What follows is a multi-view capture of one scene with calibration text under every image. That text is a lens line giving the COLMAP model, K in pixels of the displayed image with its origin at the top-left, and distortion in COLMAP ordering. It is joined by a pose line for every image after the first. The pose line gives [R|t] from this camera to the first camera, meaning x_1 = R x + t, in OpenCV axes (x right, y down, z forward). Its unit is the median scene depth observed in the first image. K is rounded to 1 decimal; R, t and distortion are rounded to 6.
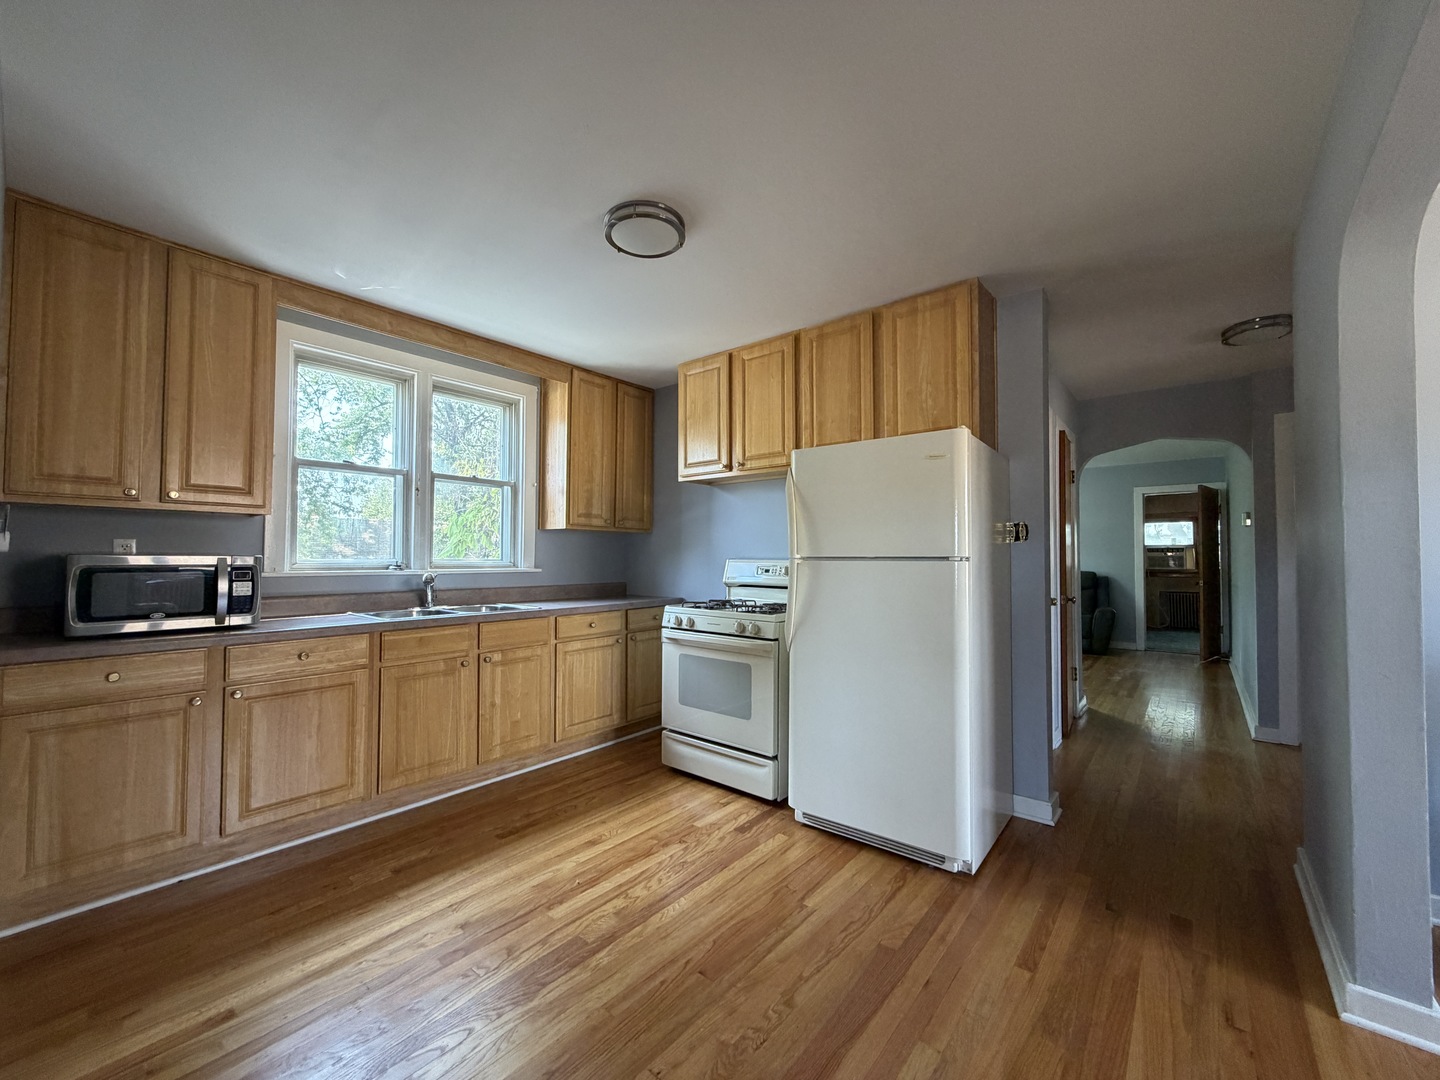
lens RADIAL K [[570.6, 0, 719.2], [0, 570.6, 541.8], [0, 0, 1]] dist [-0.002779, -0.000152]
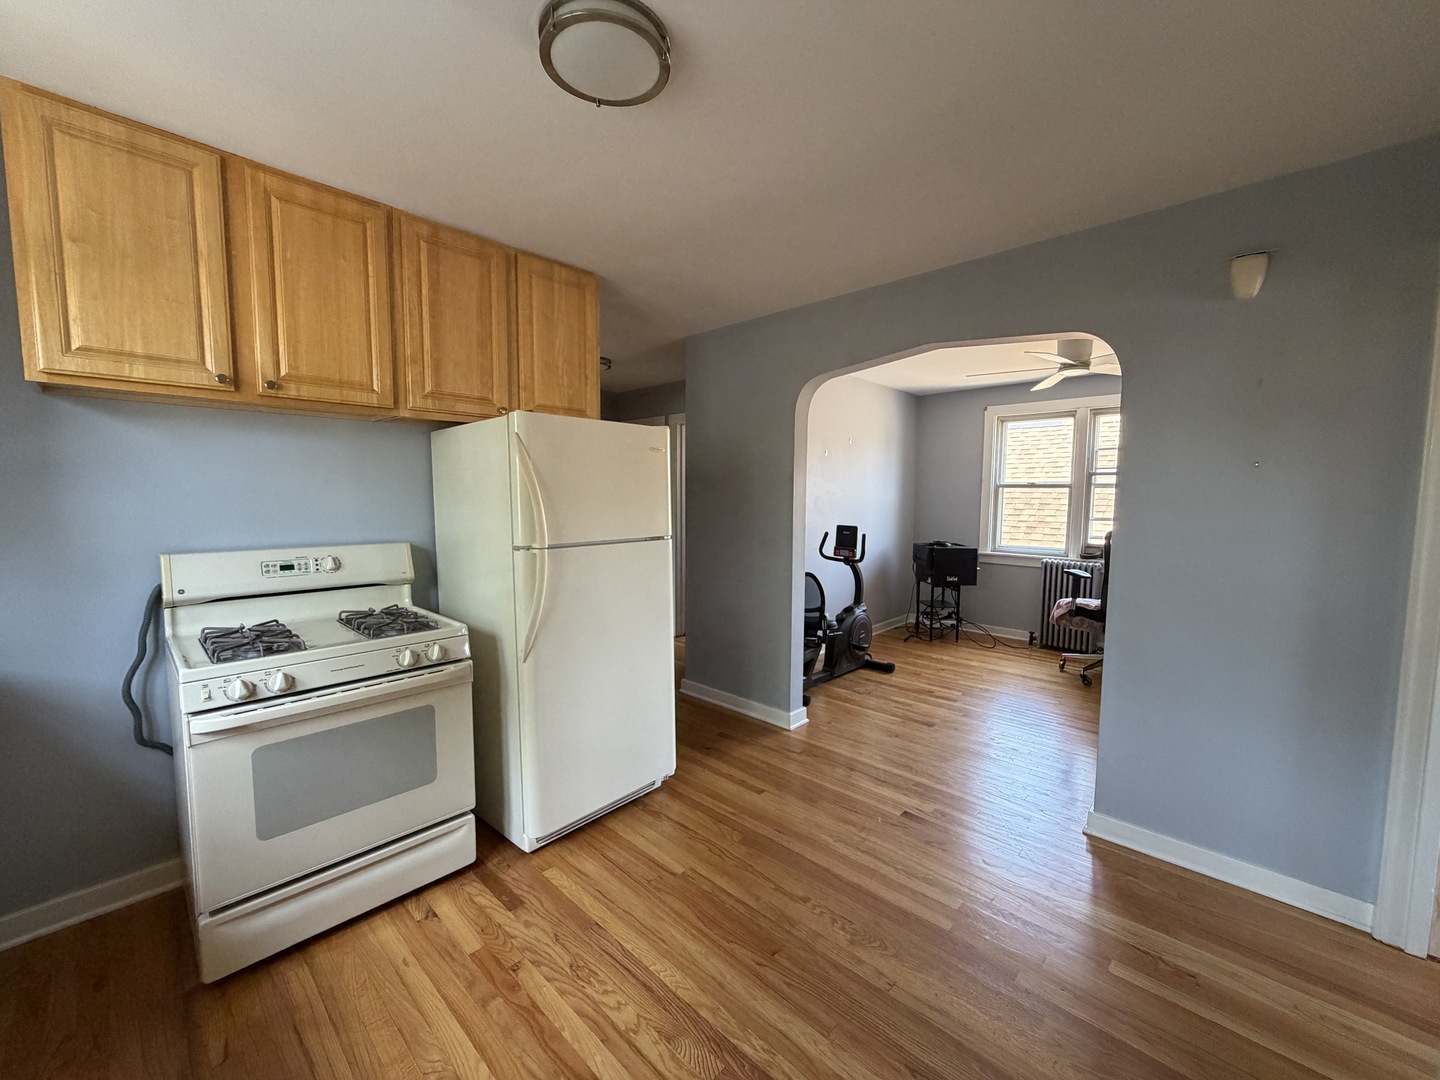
lens RADIAL K [[570.6, 0, 715.5], [0, 570.6, 542.1], [0, 0, 1]] dist [-0.002779, -0.000152]
pose [[0.068267, -0.085732, 0.993977, -0.663687], [-0.033791, 0.995531, 0.088187, -0.061276], [-0.997095, -0.039607, 0.065065, 0.691830]]
